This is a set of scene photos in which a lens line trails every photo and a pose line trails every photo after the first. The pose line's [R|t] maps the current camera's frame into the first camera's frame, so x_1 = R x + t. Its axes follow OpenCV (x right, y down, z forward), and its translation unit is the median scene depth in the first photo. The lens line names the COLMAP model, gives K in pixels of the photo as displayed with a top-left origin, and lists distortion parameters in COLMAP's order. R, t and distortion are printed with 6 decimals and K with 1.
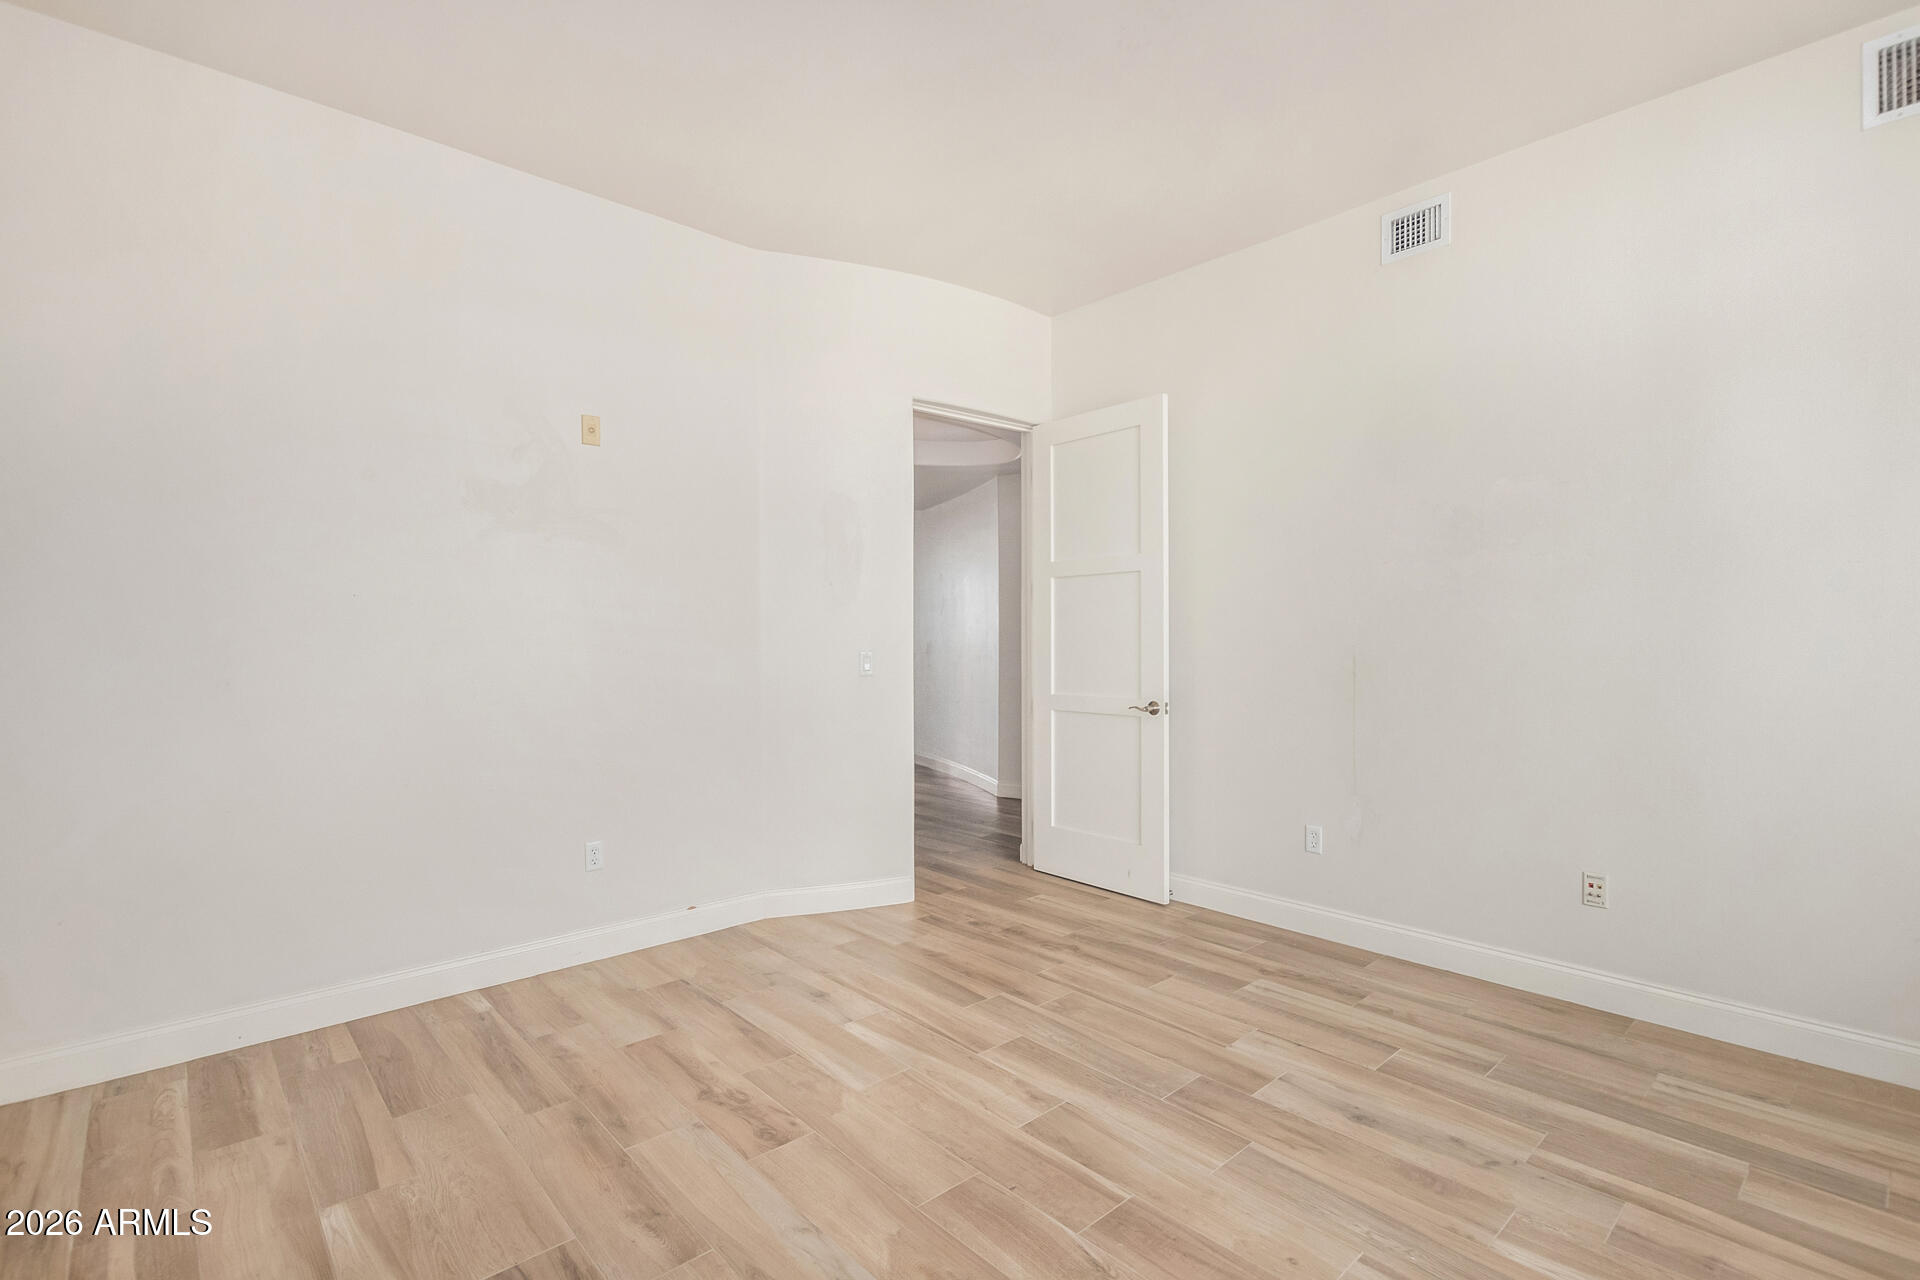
lens RADIAL K [[882.8, 0, 957.8], [0, 882.8, 636.6], [0, 0, 1]] dist [0.000825, -0.000329]
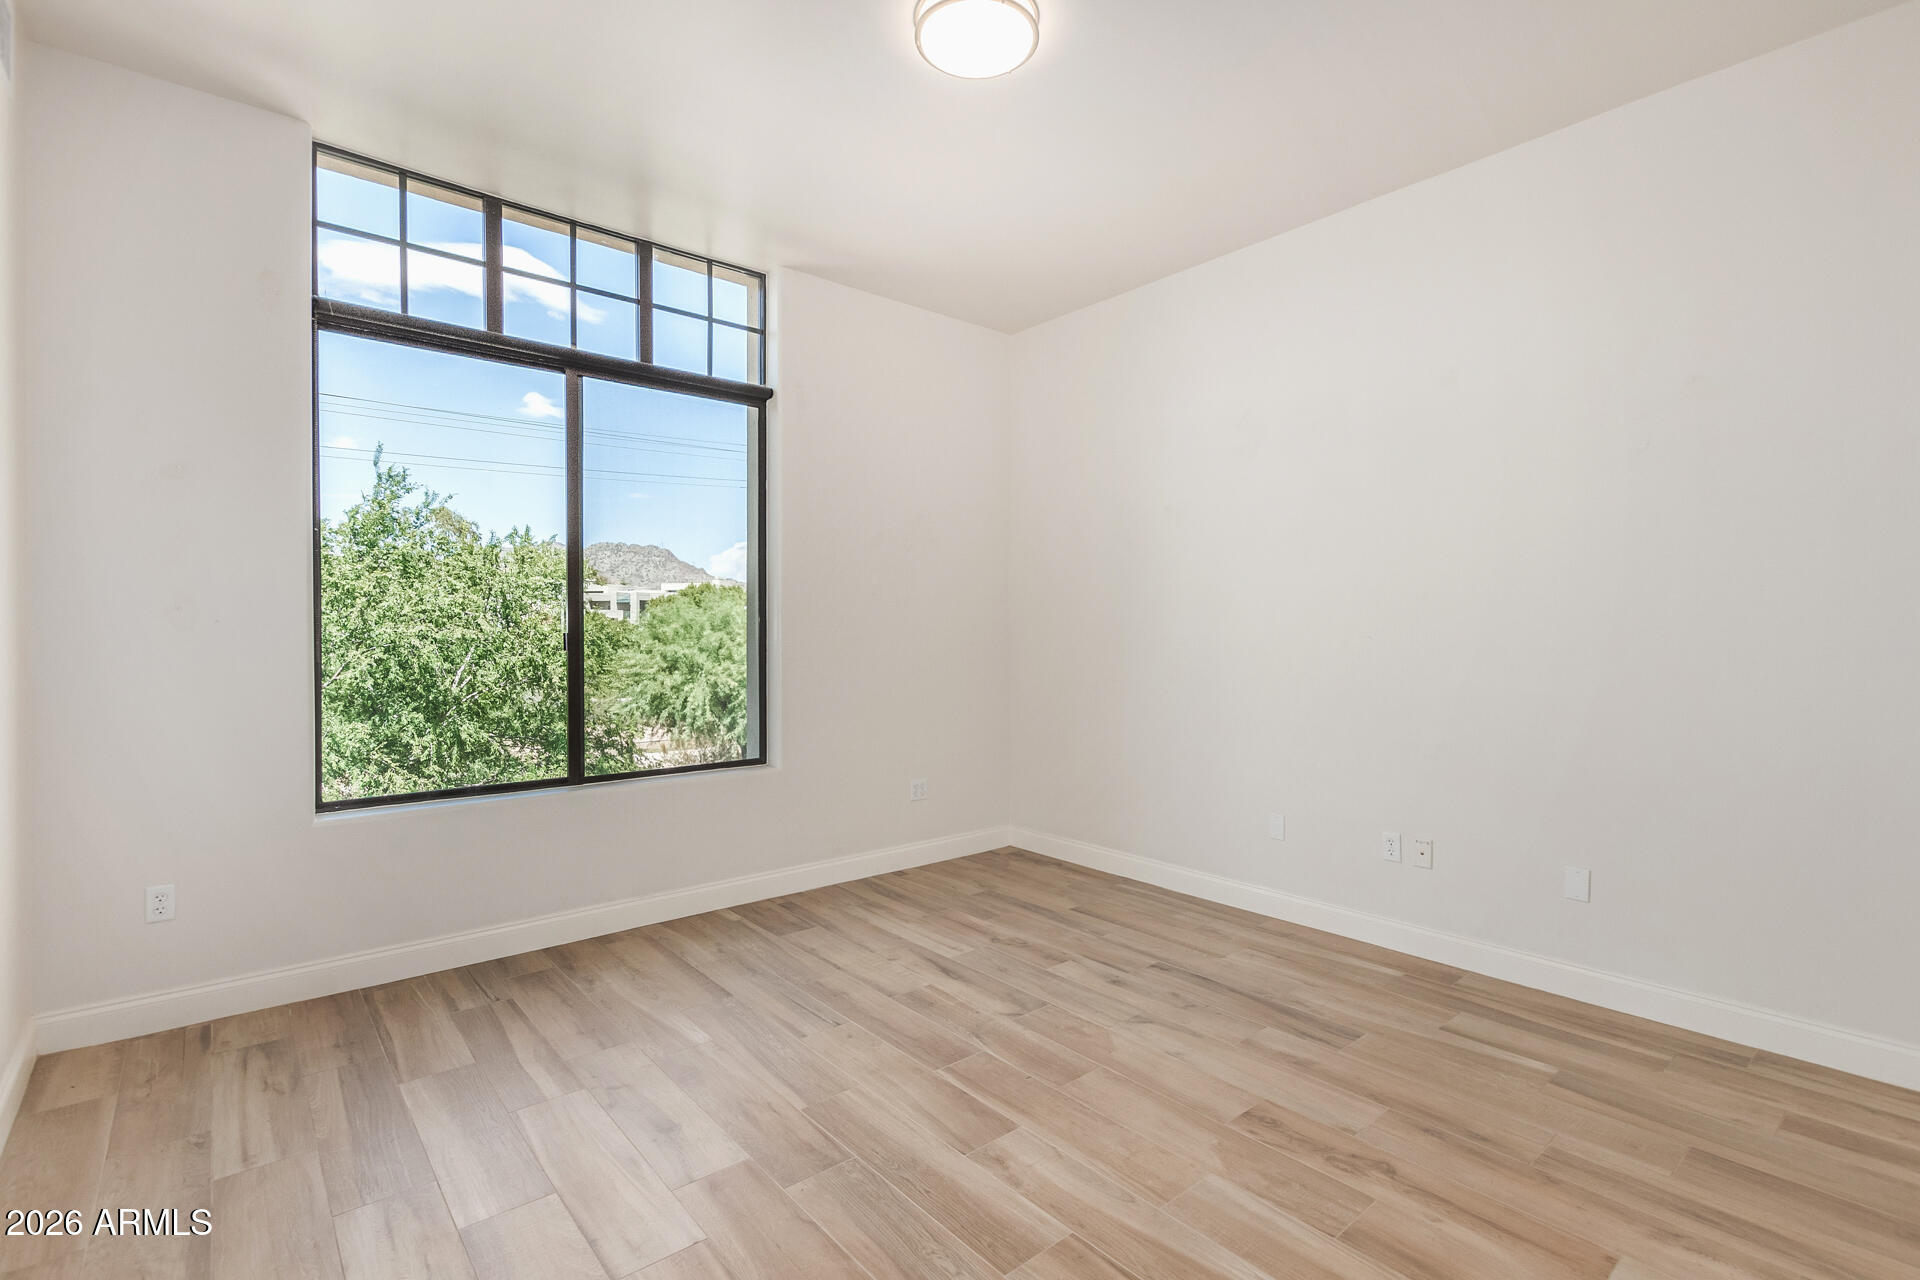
lens RADIAL K [[882.8, 0, 961.9], [0, 882.8, 638.7], [0, 0, 1]] dist [0.000825, -0.000329]
pose [[-0.999297, 0.003412, 0.037329, 0.092760], [0.003544, 0.999988, 0.003468, 0.003446], [-0.037317, 0.003598, -0.999297, 1.928130]]
